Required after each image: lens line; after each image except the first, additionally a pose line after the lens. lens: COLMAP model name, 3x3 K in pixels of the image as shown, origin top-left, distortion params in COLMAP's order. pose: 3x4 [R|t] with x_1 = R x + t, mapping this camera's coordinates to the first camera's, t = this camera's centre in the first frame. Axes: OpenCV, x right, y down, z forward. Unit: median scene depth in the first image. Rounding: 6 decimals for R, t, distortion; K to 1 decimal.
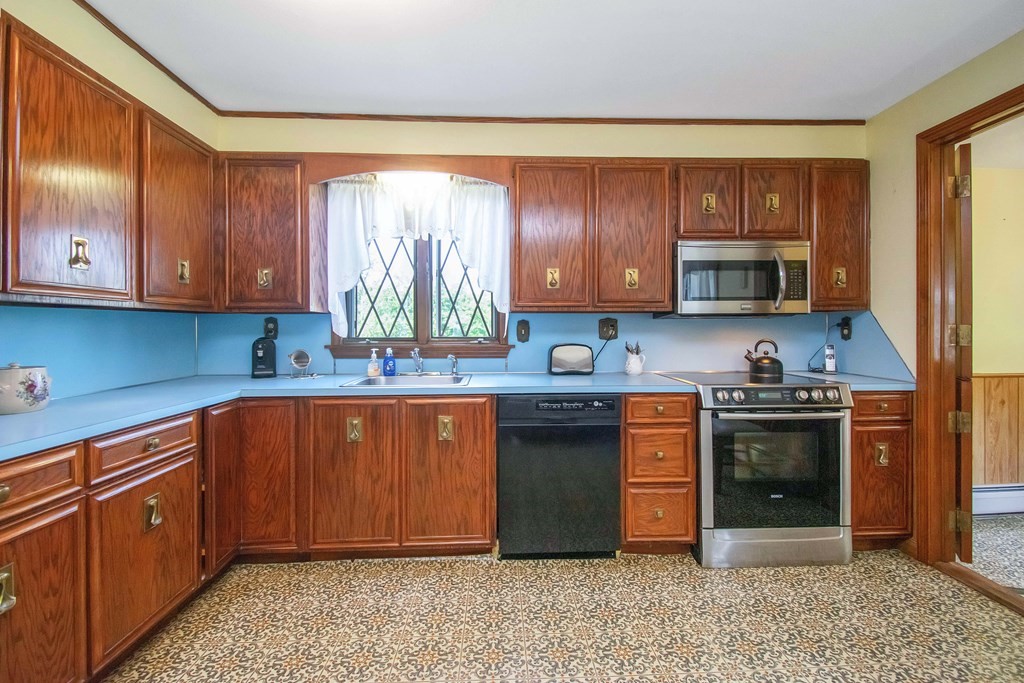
lens RADIAL K [[460.5, 0, 514.4], [0, 460.5, 331.6], [0, 0, 1]] dist [-0.000503, -0.005206]
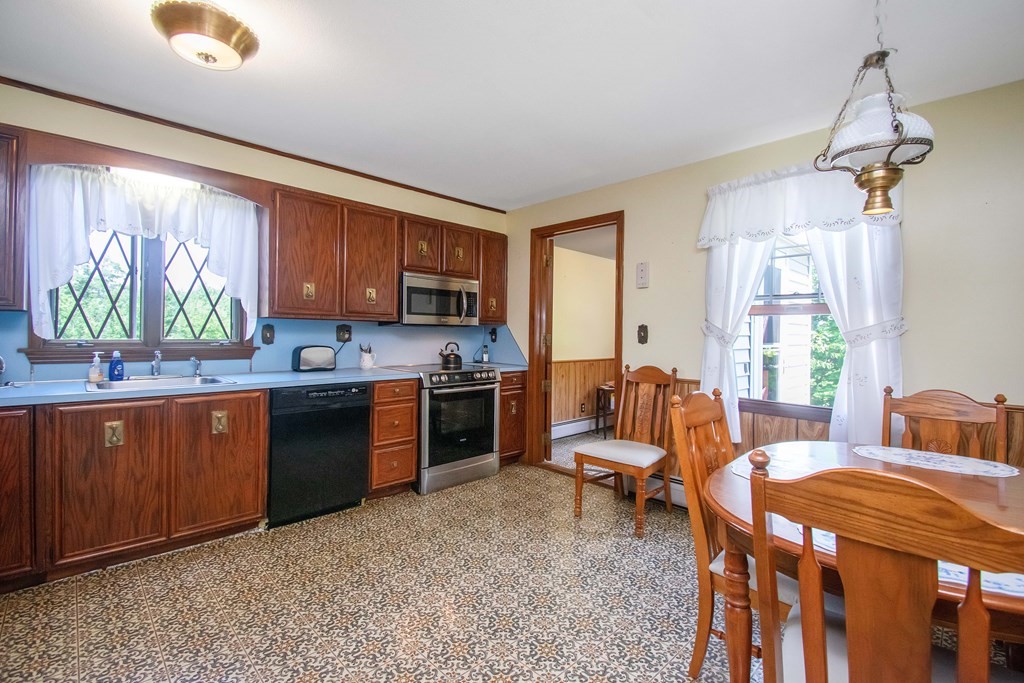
lens RADIAL K [[460.5, 0, 521.4], [0, 460.5, 332.3], [0, 0, 1]] dist [-0.000503, -0.005206]
pose [[0.735428, 0.013748, 0.677464, -0.351948], [-0.012012, 0.999902, -0.007252, -0.007185], [-0.677497, -0.002805, 0.735520, -0.296959]]
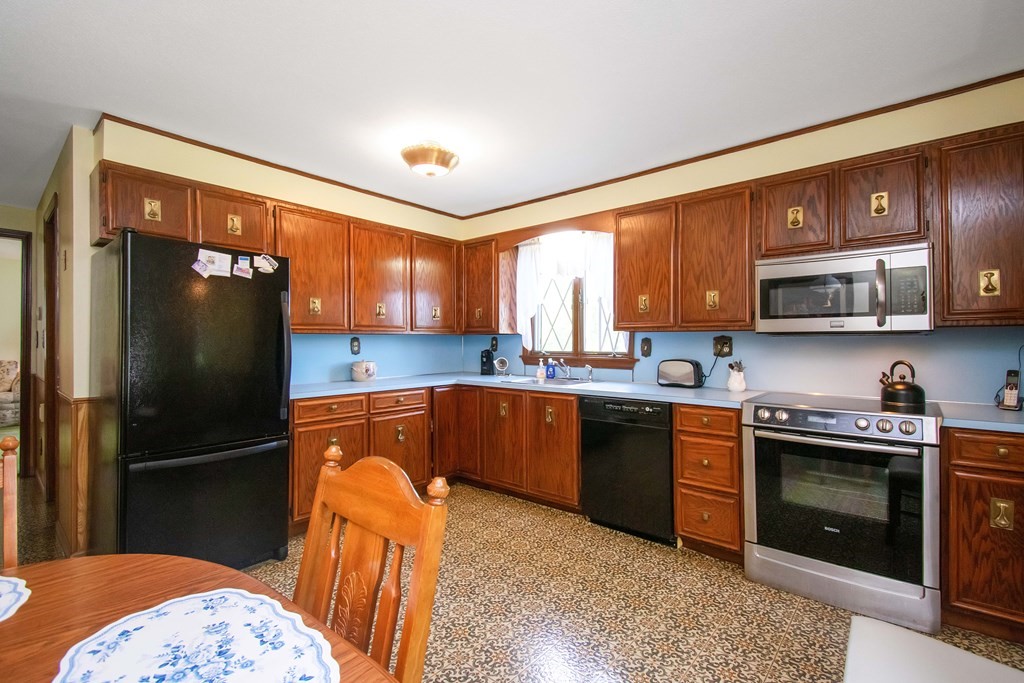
lens RADIAL K [[460.5, 0, 503.4], [0, 460.5, 335.2], [0, 0, 1]] dist [-0.000503, -0.005206]
pose [[0.717915, -0.007227, -0.696094, 0.705041], [-0.005826, 0.999849, -0.016389, -0.013547], [0.696107, 0.015822, 0.717764, -0.123300]]
